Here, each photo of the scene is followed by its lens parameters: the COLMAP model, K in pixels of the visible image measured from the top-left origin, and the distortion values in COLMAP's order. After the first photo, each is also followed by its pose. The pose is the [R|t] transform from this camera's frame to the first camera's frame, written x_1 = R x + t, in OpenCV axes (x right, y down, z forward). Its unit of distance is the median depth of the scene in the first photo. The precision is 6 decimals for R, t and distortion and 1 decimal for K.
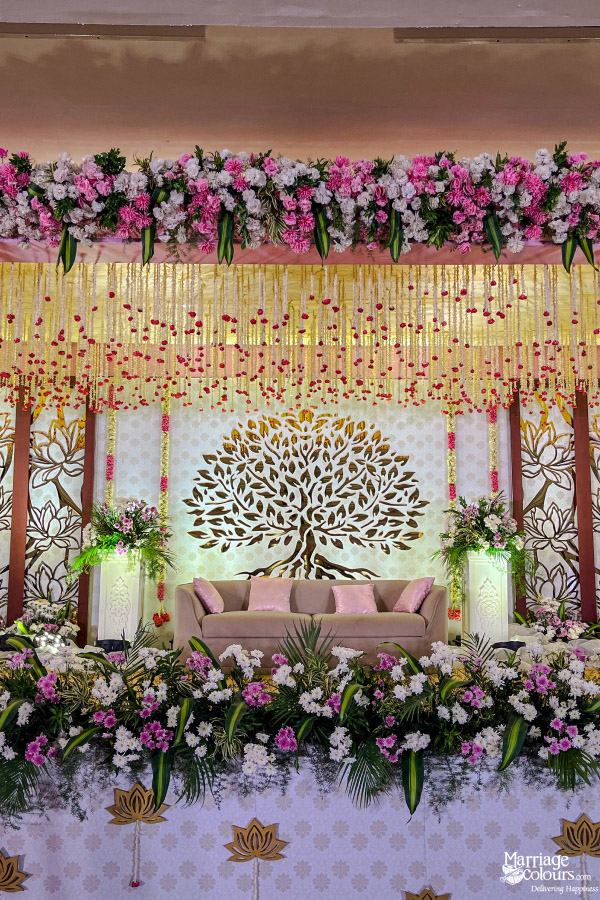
lens RADIAL K [[898.6, 0, 308.9], [0, 898.6, 456.6], [0, 0, 1]] dist [0.076923, -0.173934]
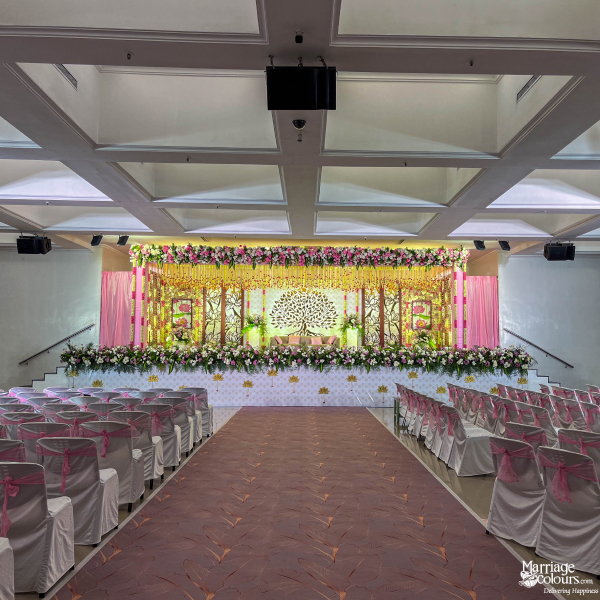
lens RADIAL K [[617.1, 0, 325.5], [0, 617.1, 305.2], [0, 0, 1]] dist [0.026500, -0.010090]
pose [[0.999681, 0.004963, 0.024776, 0.021229], [-0.006483, 0.998077, 0.061649, -0.137443], [-0.024422, -0.061789, 0.997790, -1.423191]]
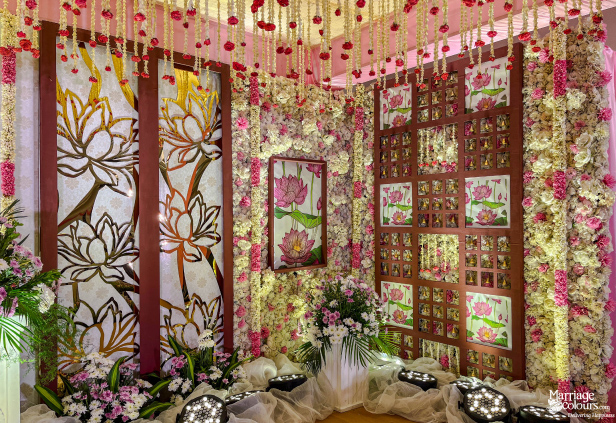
lens RADIAL K [[461.0, 0, 308.5], [0, 461.0, 215.4], [0, 0, 1]] dist [0.053153, -0.082247]
pose [[0.758810, -0.003427, 0.651303, 0.155405], [-0.079283, 0.992064, 0.097589, 0.004476], [-0.646469, -0.125689, 0.752516, 0.627027]]
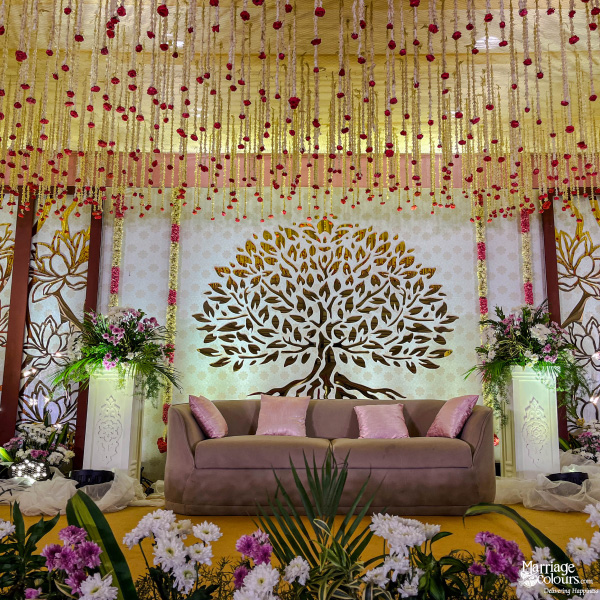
lens RADIAL K [[617.1, 0, 325.5], [0, 617.1, 305.2], [0, 0, 1]] dist [0.026500, -0.010090]
pose [[0.999967, -0.000838, -0.008087, 0.002385], [0.000543, 0.999336, -0.036439, 0.061684], [0.008112, 0.036434, 0.999303, 0.363958]]
